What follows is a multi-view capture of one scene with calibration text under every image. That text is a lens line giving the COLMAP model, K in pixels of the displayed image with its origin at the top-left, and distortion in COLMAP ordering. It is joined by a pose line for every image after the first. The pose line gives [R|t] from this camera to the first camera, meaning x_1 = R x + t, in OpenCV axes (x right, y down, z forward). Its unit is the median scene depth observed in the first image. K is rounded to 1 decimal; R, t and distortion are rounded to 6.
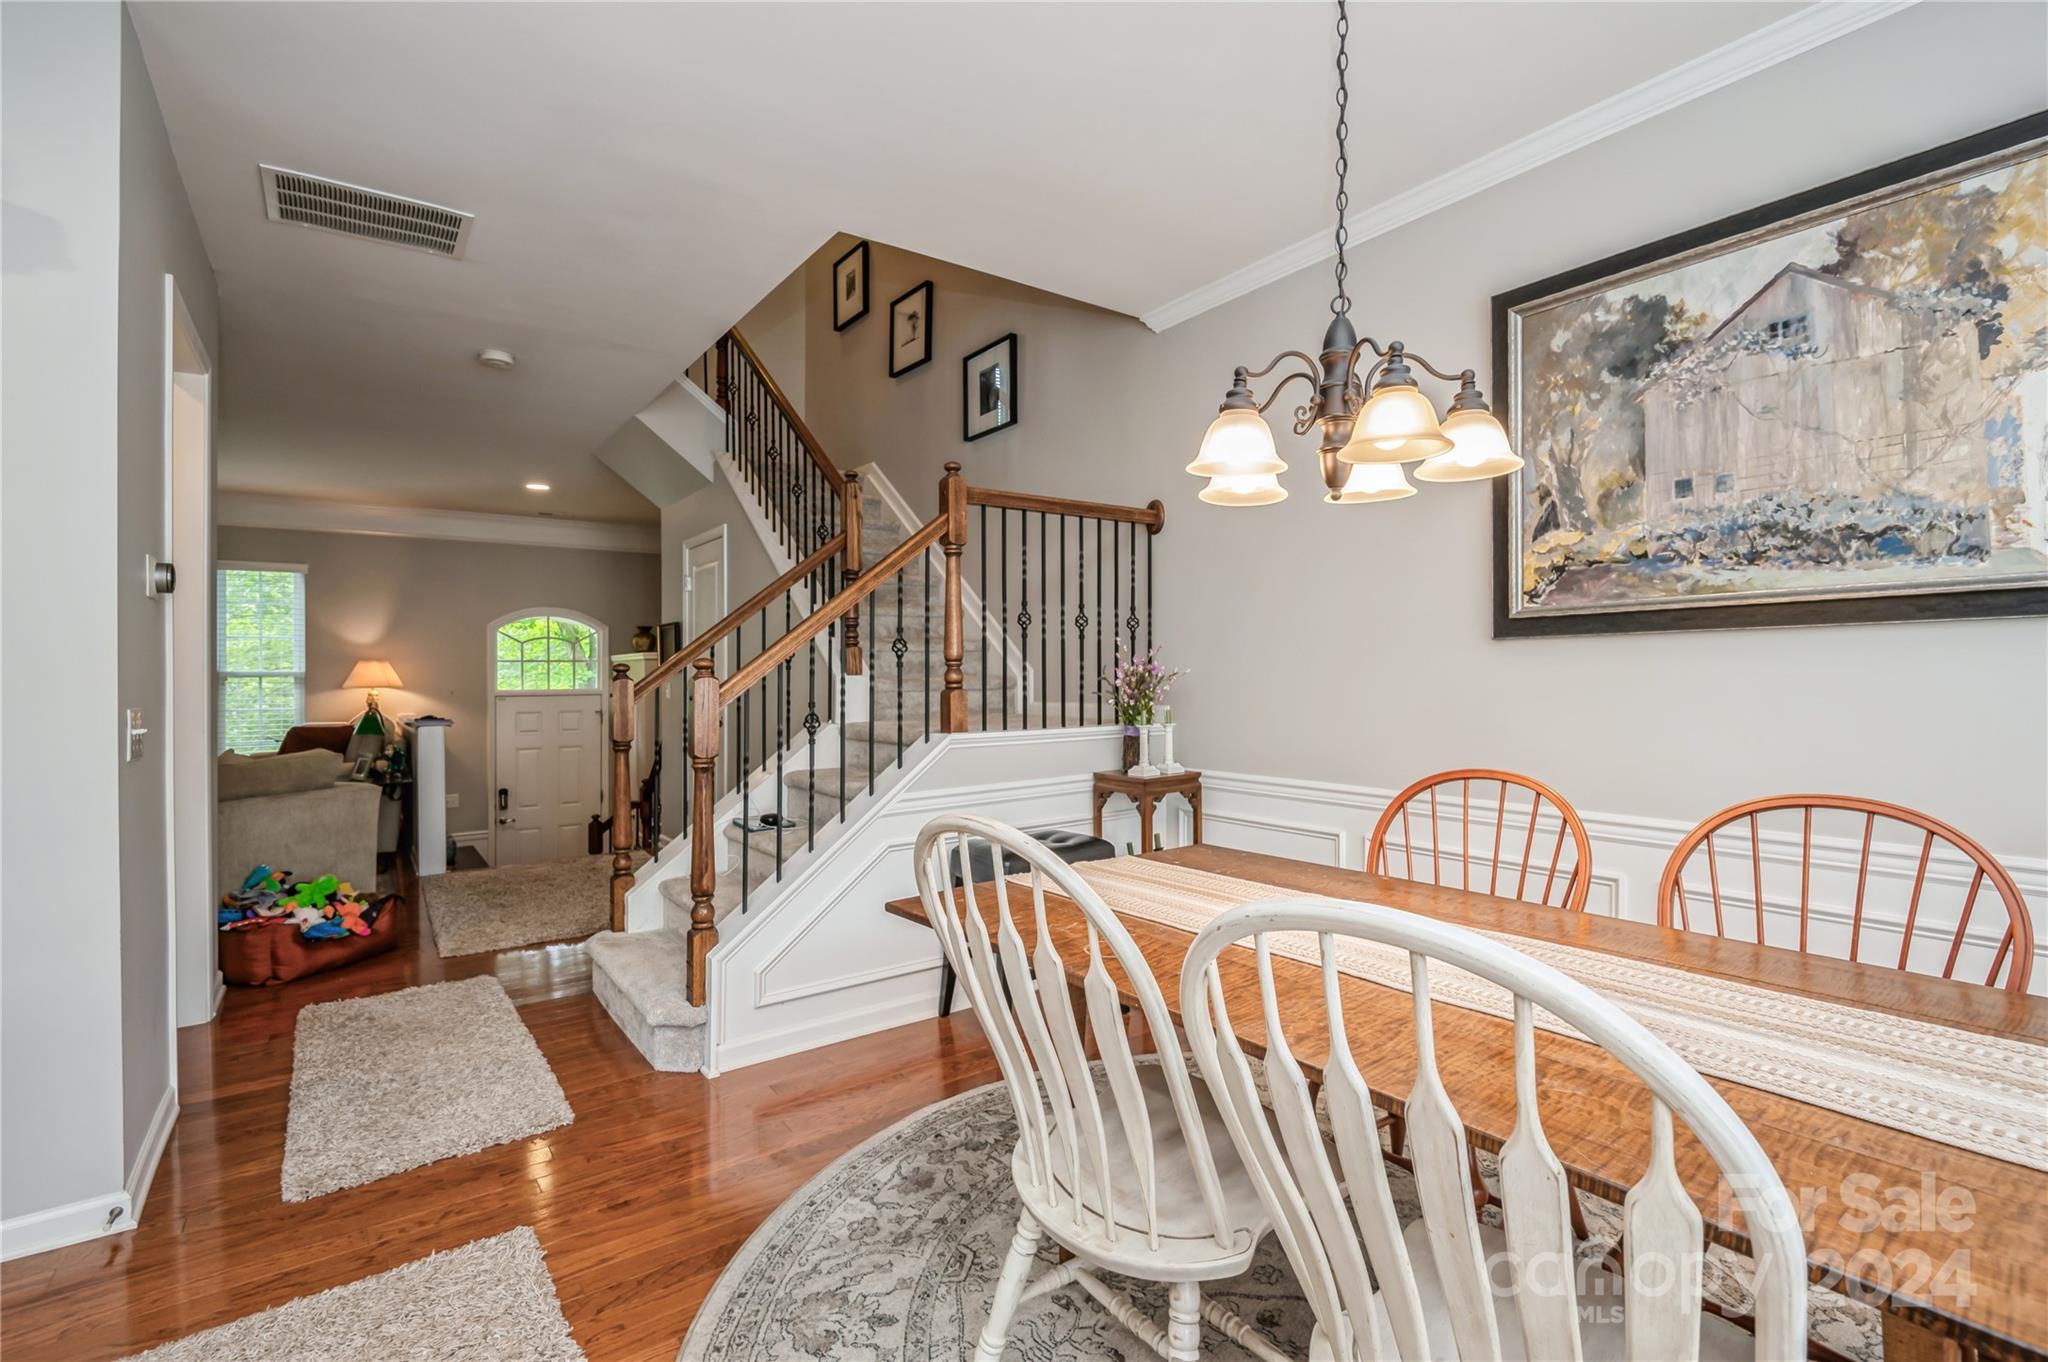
lens RADIAL K [[934.7, 0, 1020.6], [0, 934.7, 674.9], [0, 0, 1]] dist [-0.013575, -0.000794]
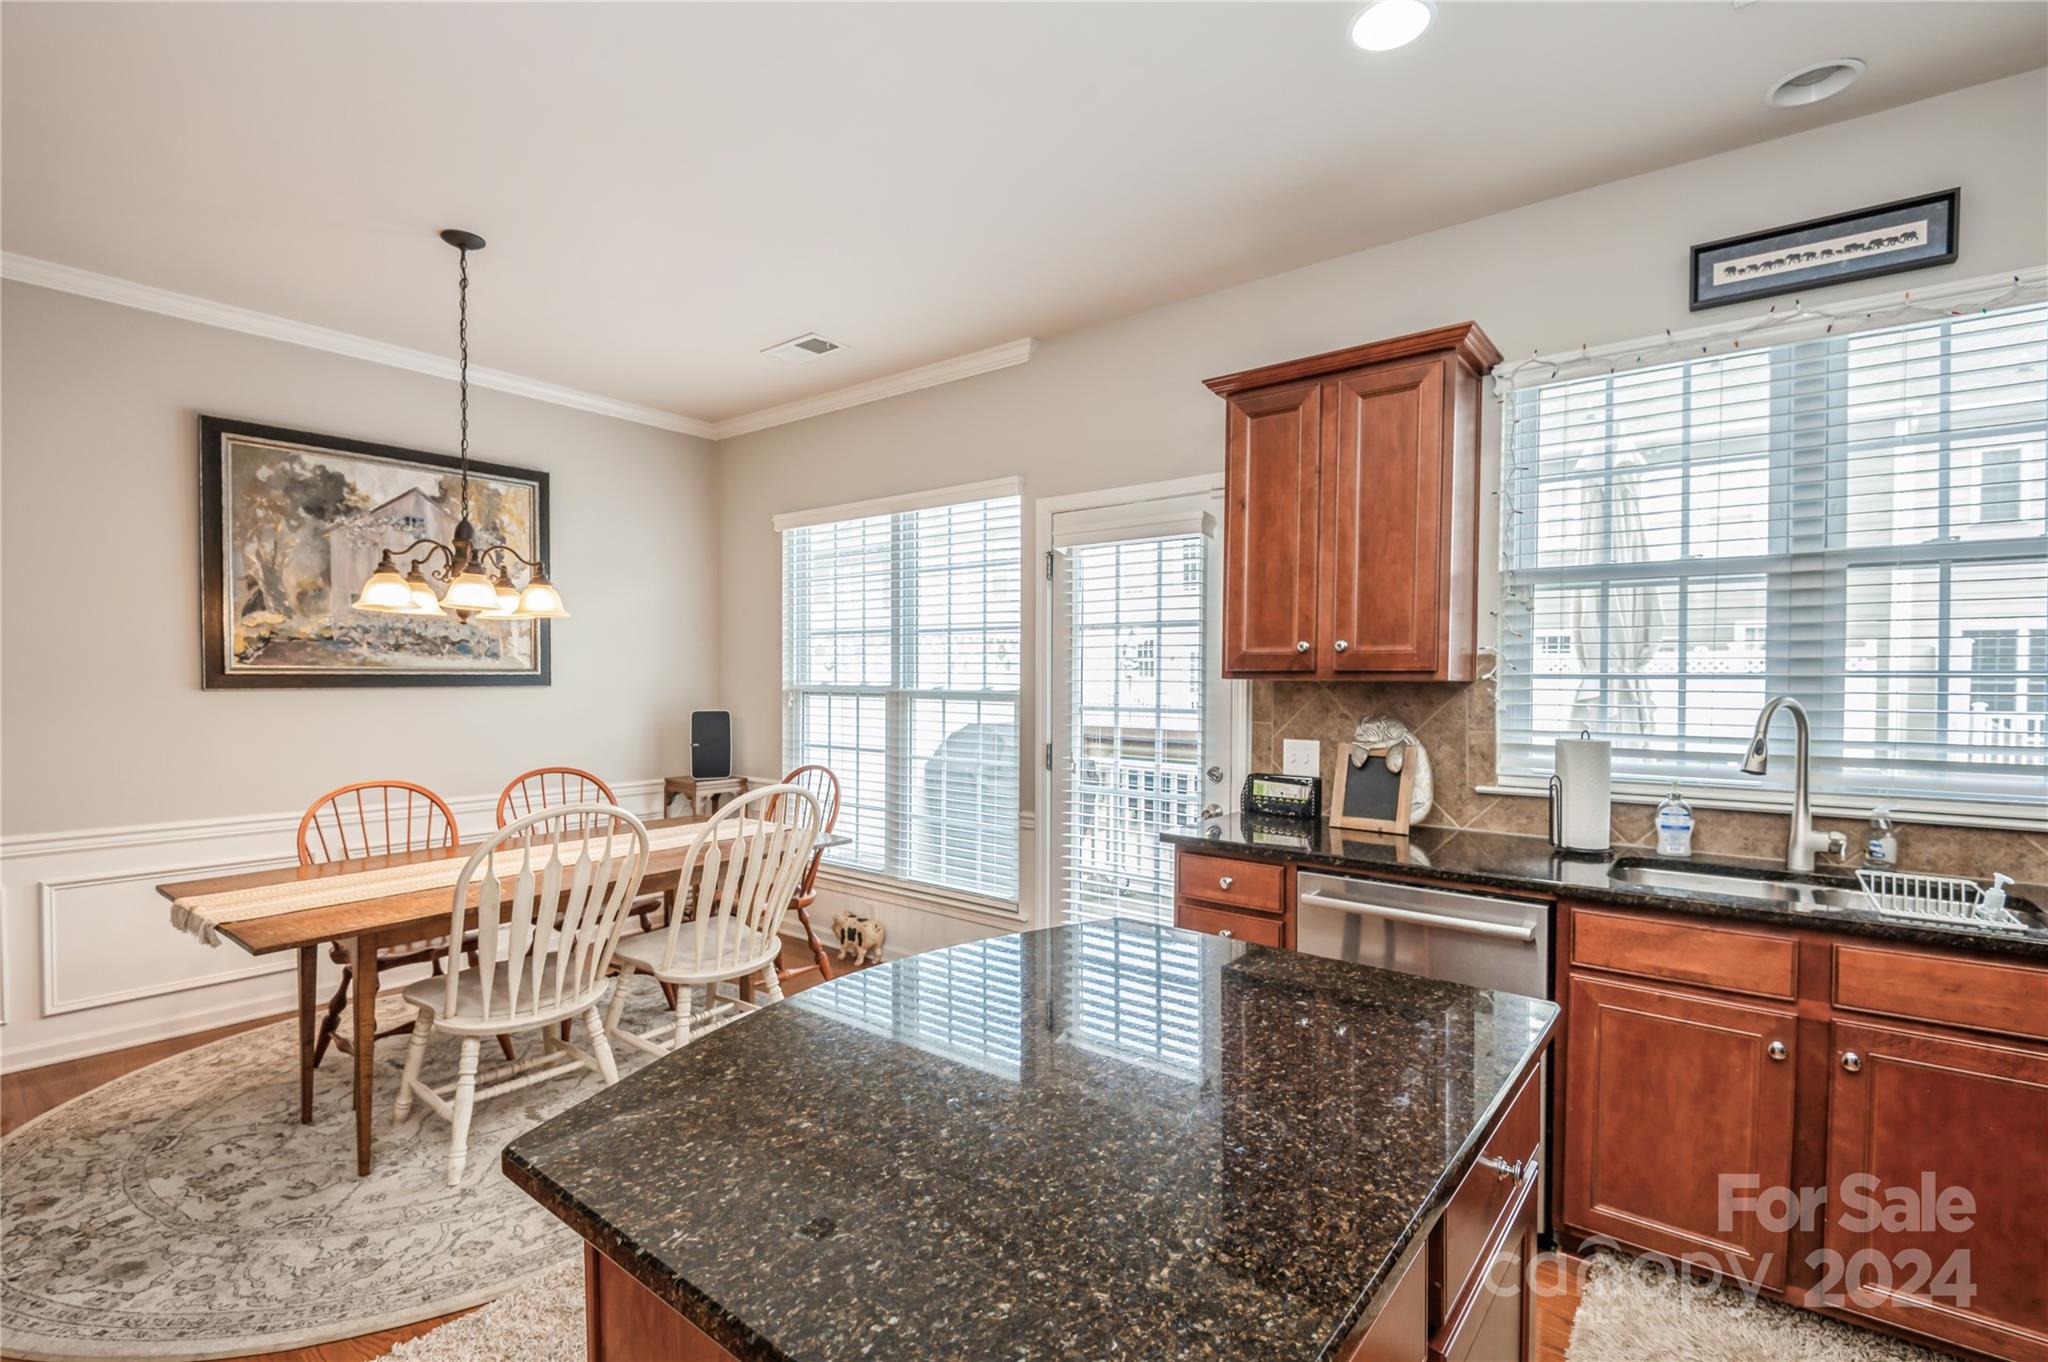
lens RADIAL K [[934.7, 0, 1019.4], [0, 934.7, 688.9], [0, 0, 1]] dist [-0.013575, -0.000794]
pose [[-0.281968, -0.003054, 0.959419, -1.111598], [-0.002042, 0.999995, 0.002583, -0.050120], [-0.959422, -0.001231, -0.281973, 0.333754]]
